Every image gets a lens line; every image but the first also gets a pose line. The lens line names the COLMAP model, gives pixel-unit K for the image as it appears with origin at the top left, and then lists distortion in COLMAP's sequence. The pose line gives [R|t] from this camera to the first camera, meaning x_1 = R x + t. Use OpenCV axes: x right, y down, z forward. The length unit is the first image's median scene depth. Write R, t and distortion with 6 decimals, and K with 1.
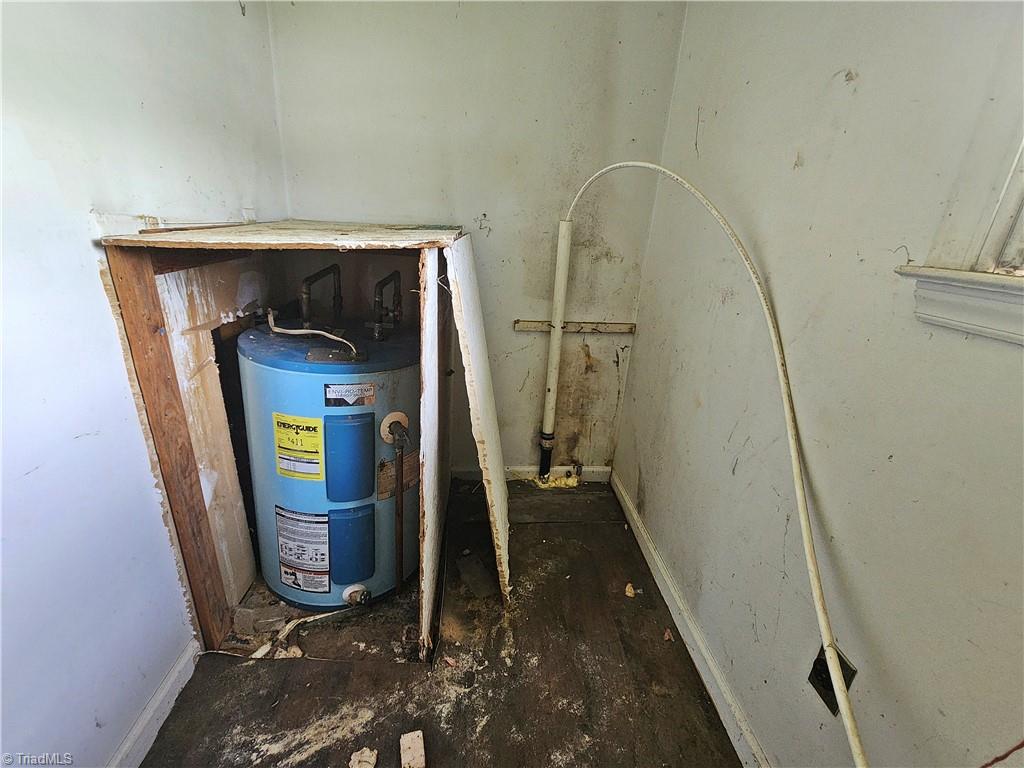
lens RADIAL K [[441.3, 0, 505.9], [0, 441.3, 385.8], [0, 0, 1]] dist [-0.005393, 0.000314]
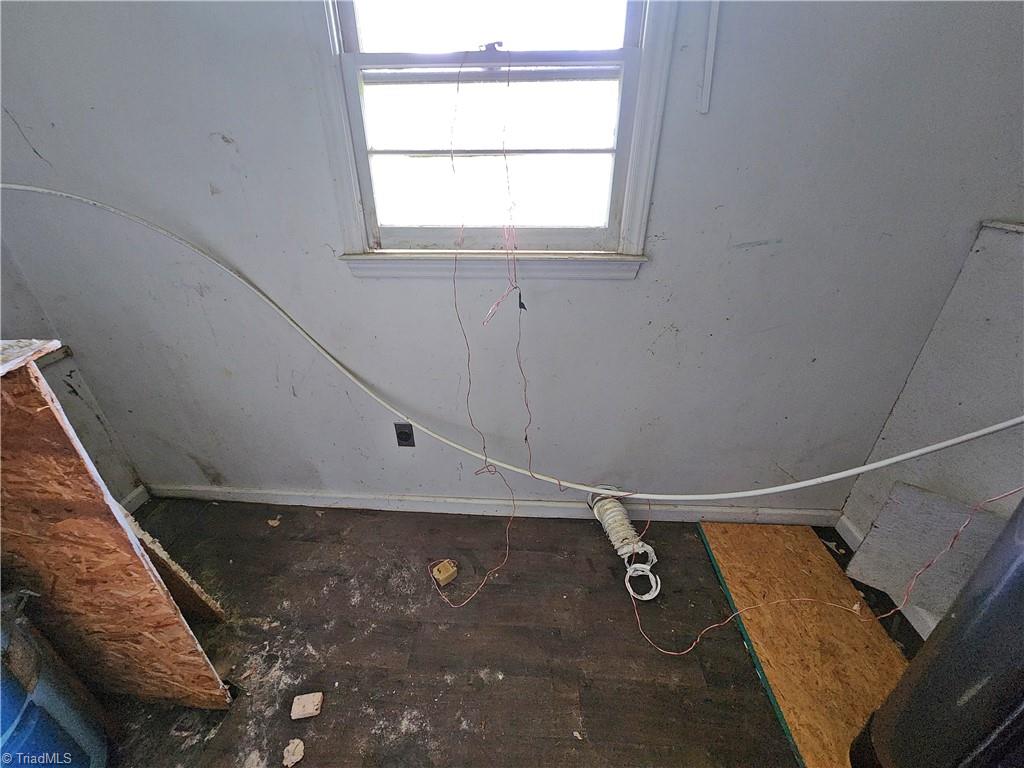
lens RADIAL K [[421.4, 0, 507.4], [0, 421.4, 384.6], [0, 0, 1]] dist [0.001664, 0.000218]
pose [[0.104909, -0.521056, 0.847051, -0.551396], [0.353528, 0.815655, 0.457957, -0.214740], [-0.929522, 0.251412, 0.269778, -0.076908]]
